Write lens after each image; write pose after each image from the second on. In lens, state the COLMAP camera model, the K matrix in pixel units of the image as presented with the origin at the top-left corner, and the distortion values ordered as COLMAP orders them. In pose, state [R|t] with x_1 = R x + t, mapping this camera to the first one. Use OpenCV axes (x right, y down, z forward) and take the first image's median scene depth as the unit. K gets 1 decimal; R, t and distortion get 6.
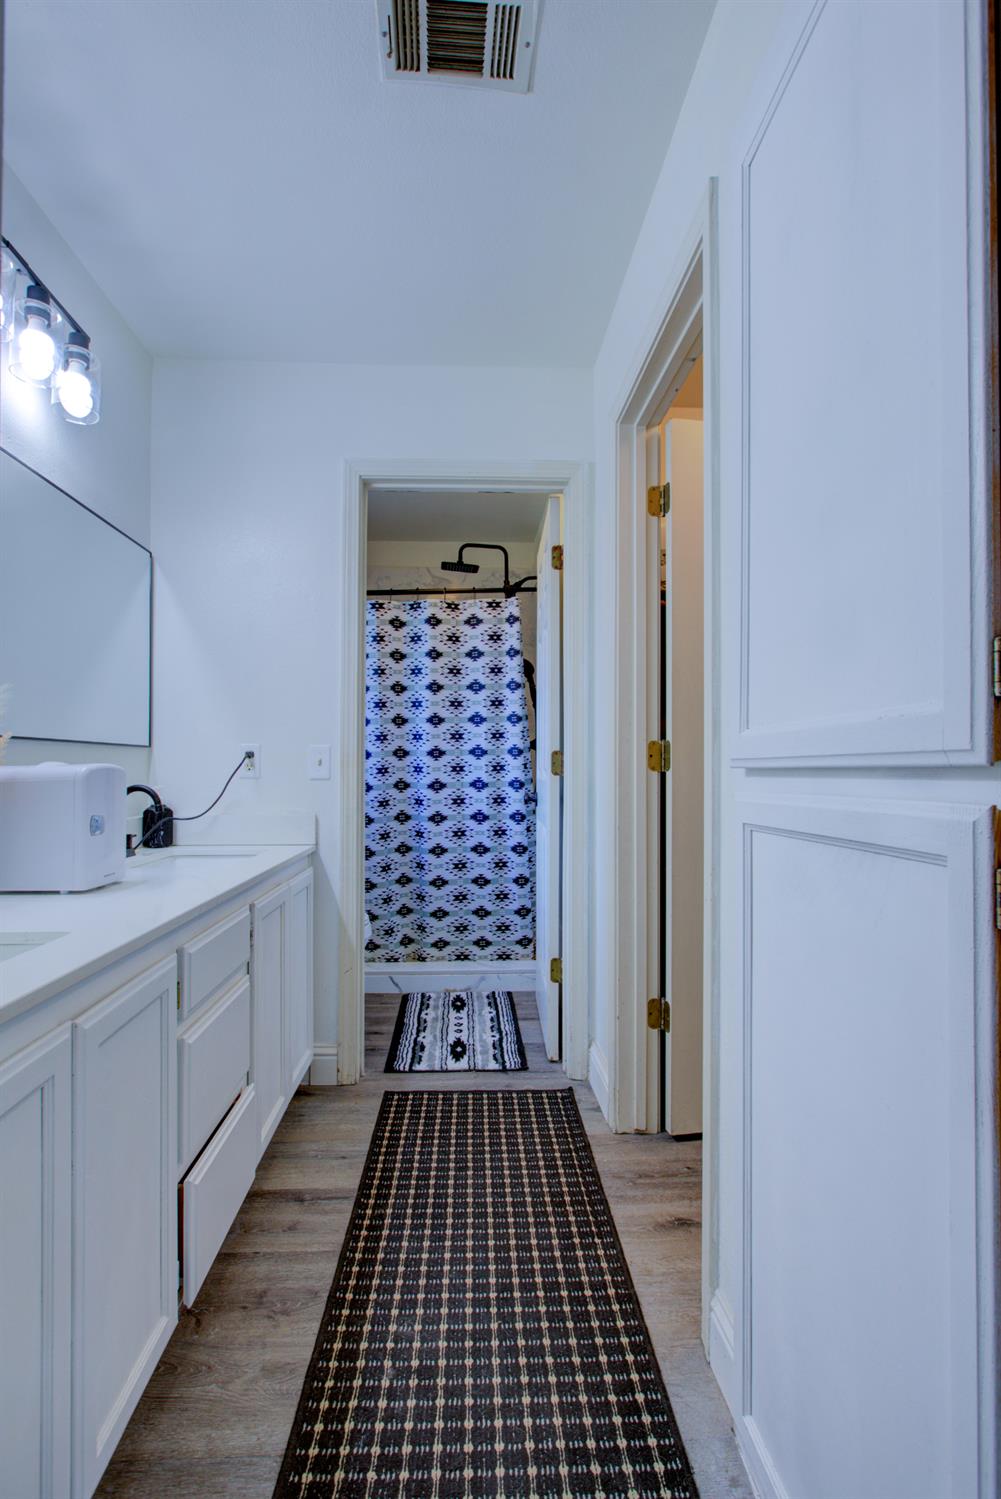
lens RADIAL K [[701.1, 0, 492.7], [0, 701.1, 758.8], [0, 0, 1]] dist [-0.004468, 0.002415]
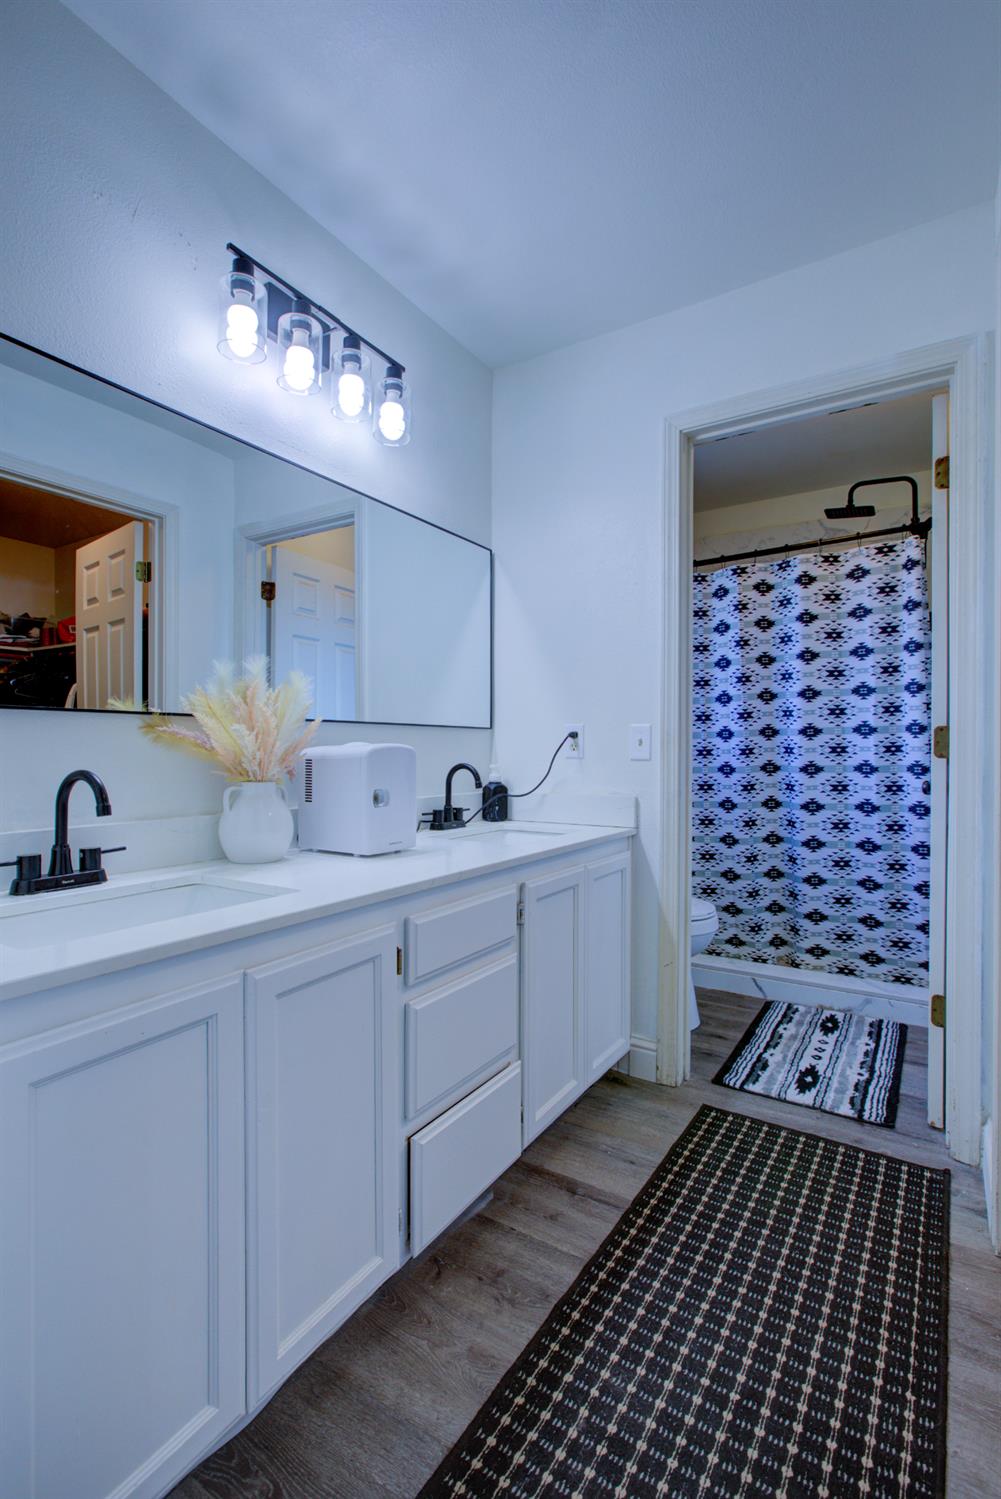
lens RADIAL K [[691.0, 0, 506.3], [0, 691.0, 748.6], [0, 0, 1]] dist [-0.007342, 0.001942]
pose [[0.821875, 0.001425, -0.569666, 0.150686], [0.005591, 0.999929, 0.010567, 0.002878], [0.569641, -0.011869, 0.821808, 0.129277]]
